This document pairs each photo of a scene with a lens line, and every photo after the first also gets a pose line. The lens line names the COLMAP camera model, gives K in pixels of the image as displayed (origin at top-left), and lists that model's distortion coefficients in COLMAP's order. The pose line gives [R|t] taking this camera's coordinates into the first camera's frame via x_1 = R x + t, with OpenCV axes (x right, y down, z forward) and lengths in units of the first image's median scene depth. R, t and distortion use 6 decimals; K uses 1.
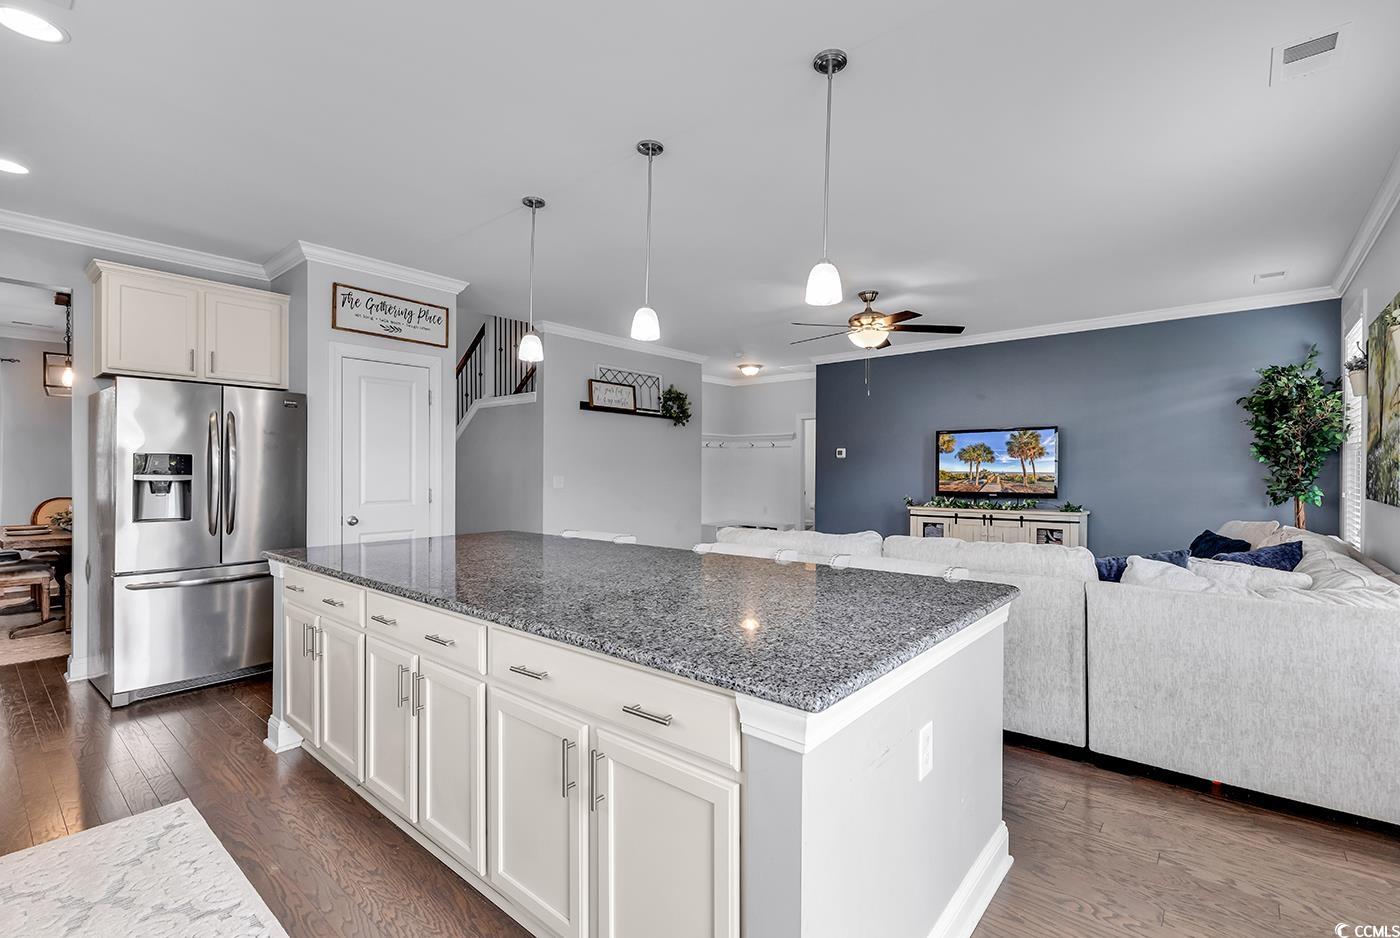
lens RADIAL K [[632.6, 0, 712.8], [0, 632.6, 474.8], [0, 0, 1]] dist [0.003130, -0.001684]
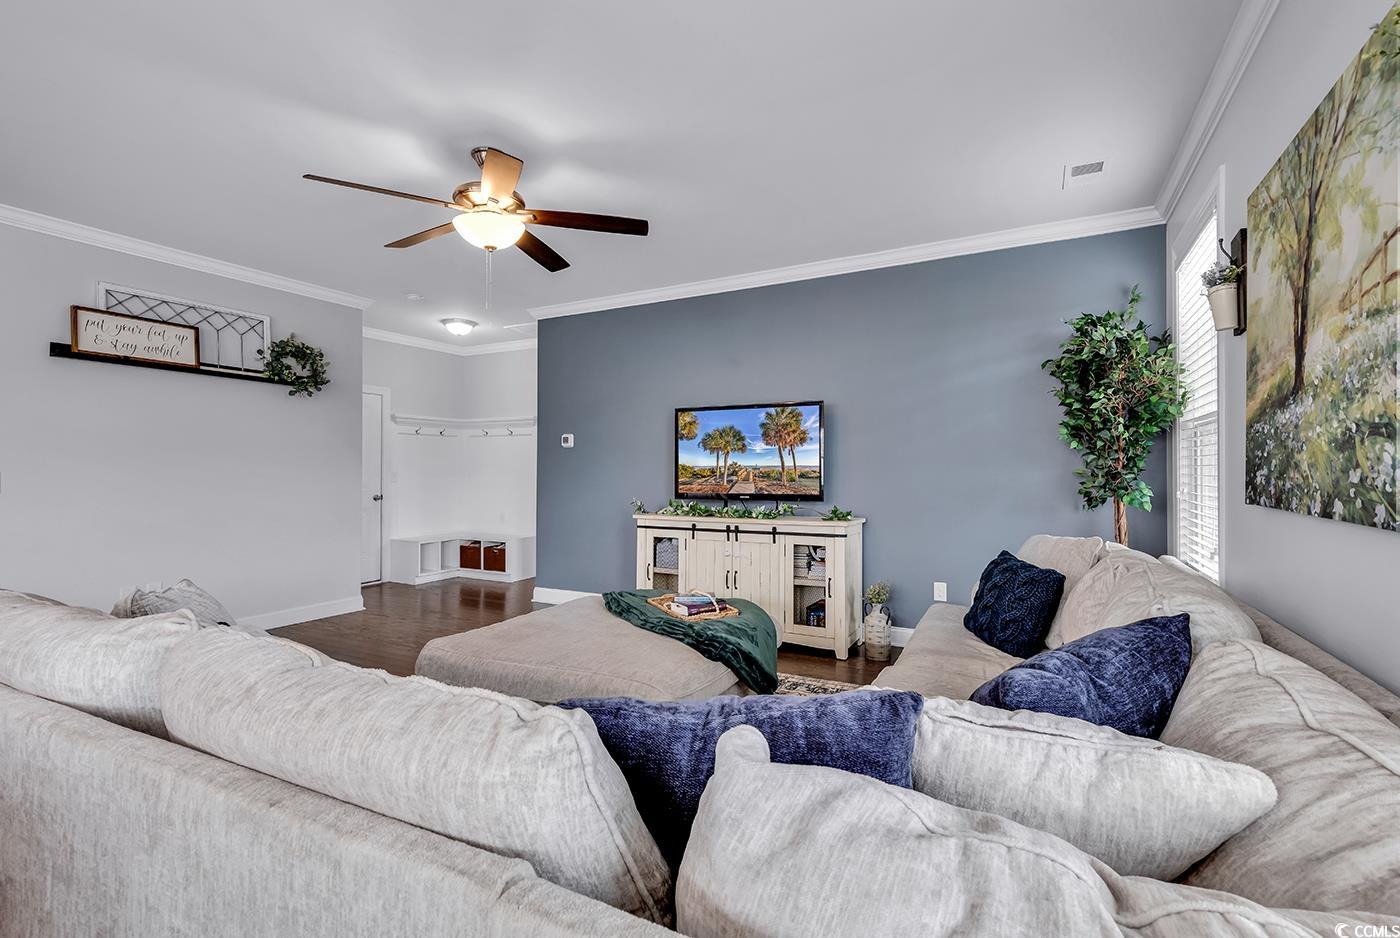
lens RADIAL K [[632.6, 0, 701.3], [0, 632.6, 470.4], [0, 0, 1]] dist [0.003130, -0.001684]
pose [[0.979769, -0.001041, 0.200128, 0.335303], [0.002498, 0.999972, -0.007027, 0.008262], [-0.200115, 0.007385, 0.979745, 0.411732]]
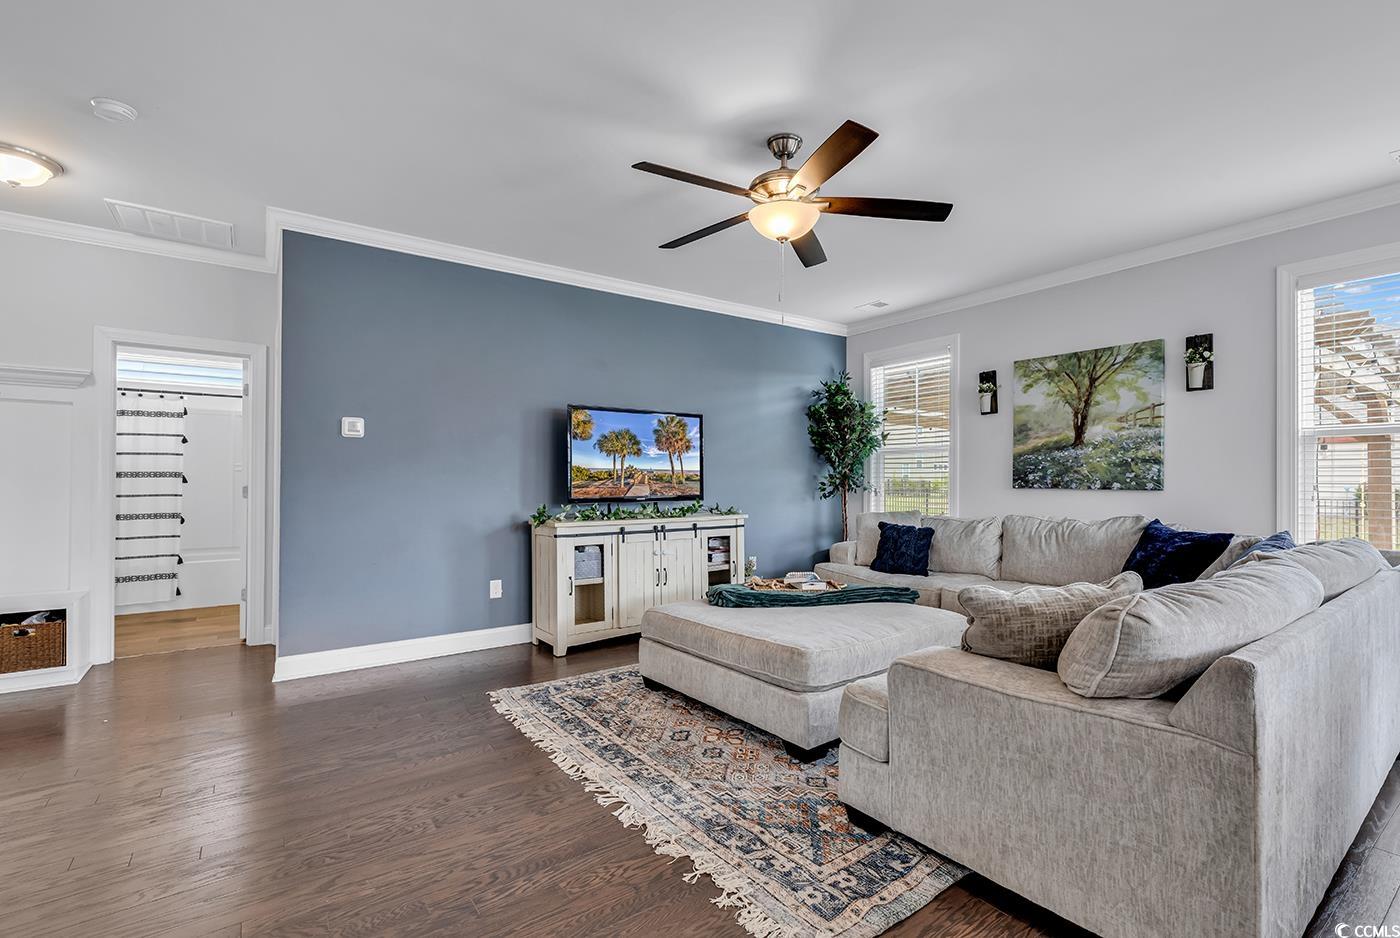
lens RADIAL K [[632.6, 0, 721.7], [0, 632.6, 483.8], [0, 0, 1]] dist [0.003130, -0.001684]
pose [[0.257660, -0.003675, 0.966229, -0.334311], [0.005058, 0.999984, 0.002454, 0.016275], [-0.966222, 0.004255, 0.257674, 0.954045]]
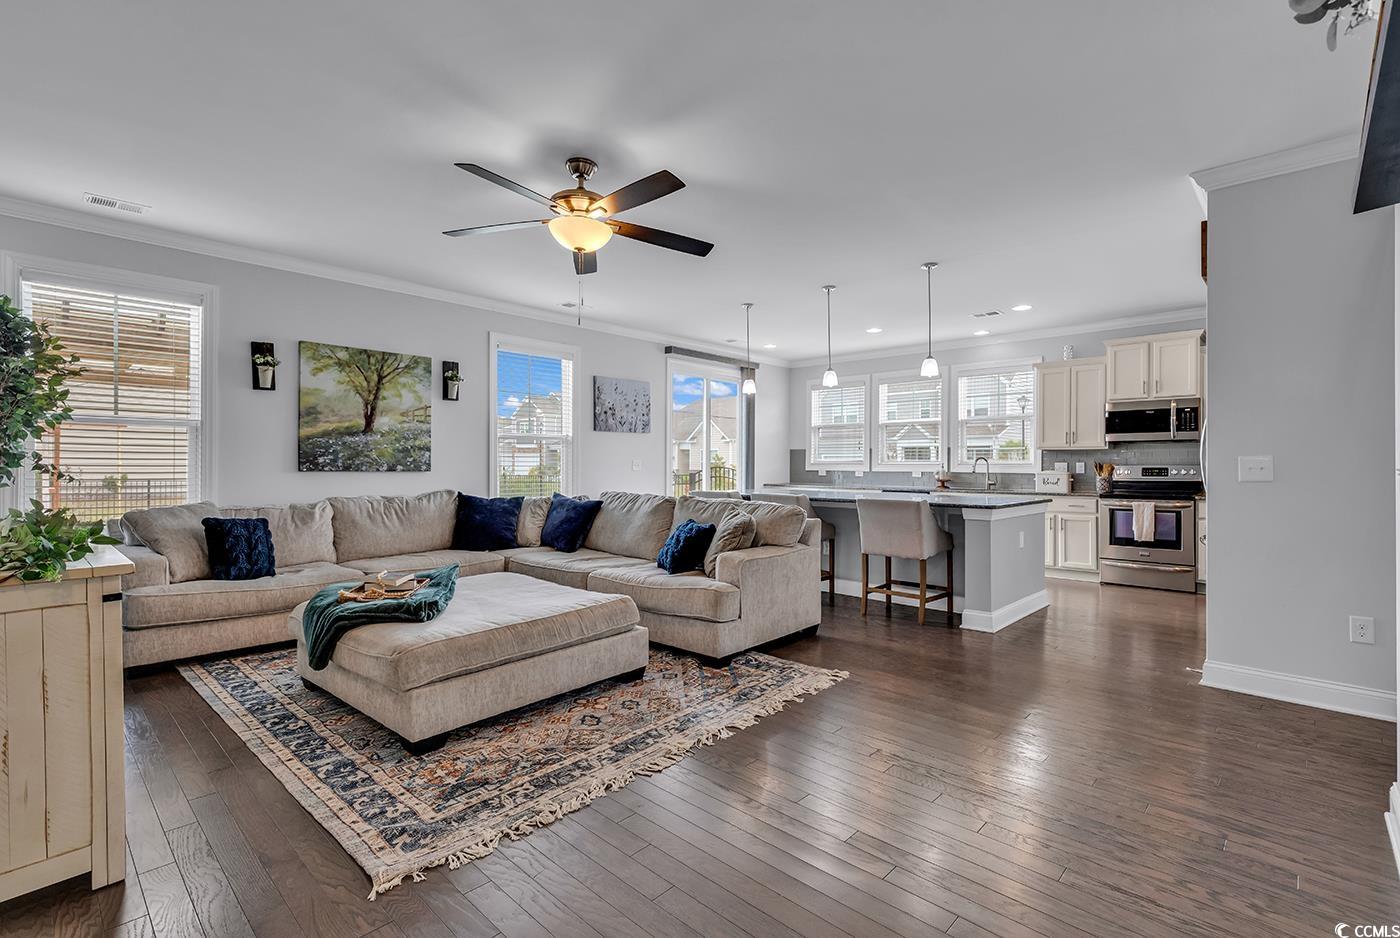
lens RADIAL K [[640.1, 0, 697.2], [0, 640.1, 477.3], [0, 0, 1]] dist [0.003446, 0.000119]
pose [[-0.996617, -0.004924, 0.082037, 0.106686], [-0.002878, 0.999682, 0.025032, 0.010155], [-0.082134, 0.024712, -0.996315, 1.777705]]
